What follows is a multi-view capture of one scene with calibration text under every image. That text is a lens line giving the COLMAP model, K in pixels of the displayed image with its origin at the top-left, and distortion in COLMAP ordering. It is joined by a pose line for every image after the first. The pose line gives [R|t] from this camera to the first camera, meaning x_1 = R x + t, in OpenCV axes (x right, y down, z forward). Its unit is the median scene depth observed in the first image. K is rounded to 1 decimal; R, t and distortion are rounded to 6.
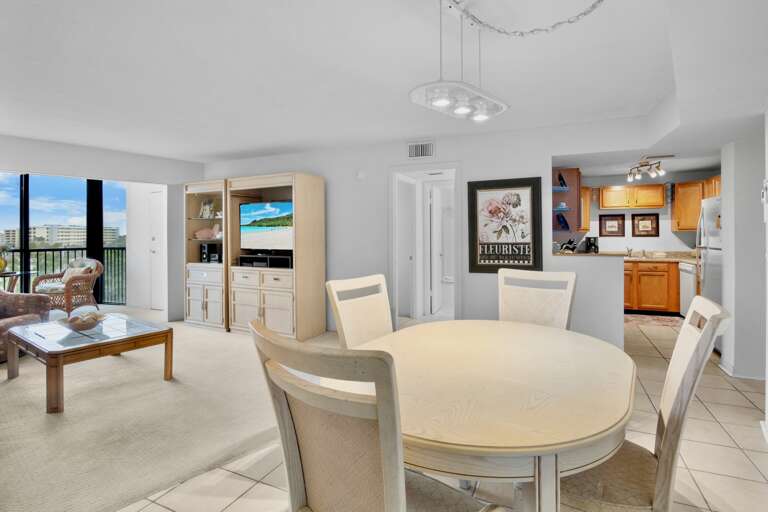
lens RADIAL K [[370.2, 0, 374.8], [0, 370.2, 235.1], [0, 0, 1]] dist [-0.028361, -0.000076]
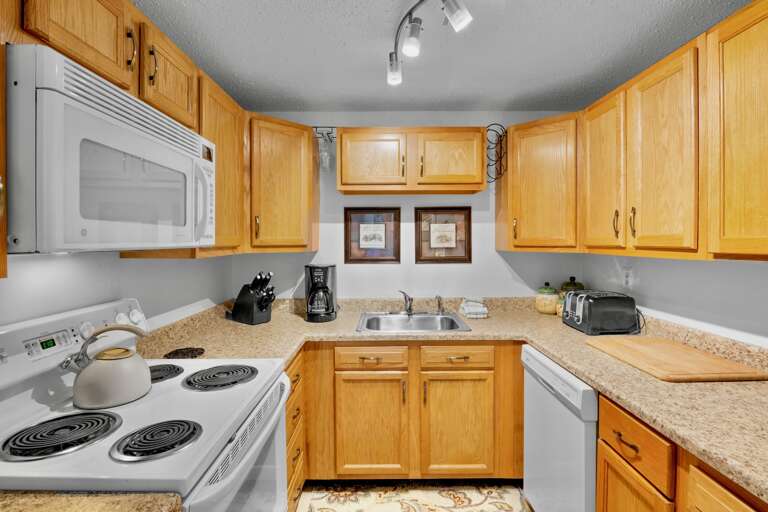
lens RADIAL K [[369.3, 0, 384.5], [0, 369.3, 252.0], [0, 0, 1]] dist [-0.028330, 0.000014]
pose [[0.900123, -0.009466, 0.435533, 0.501057], [-0.001067, 0.999713, 0.023933, -0.017619], [-0.435635, -0.022008, 0.899854, 0.654205]]
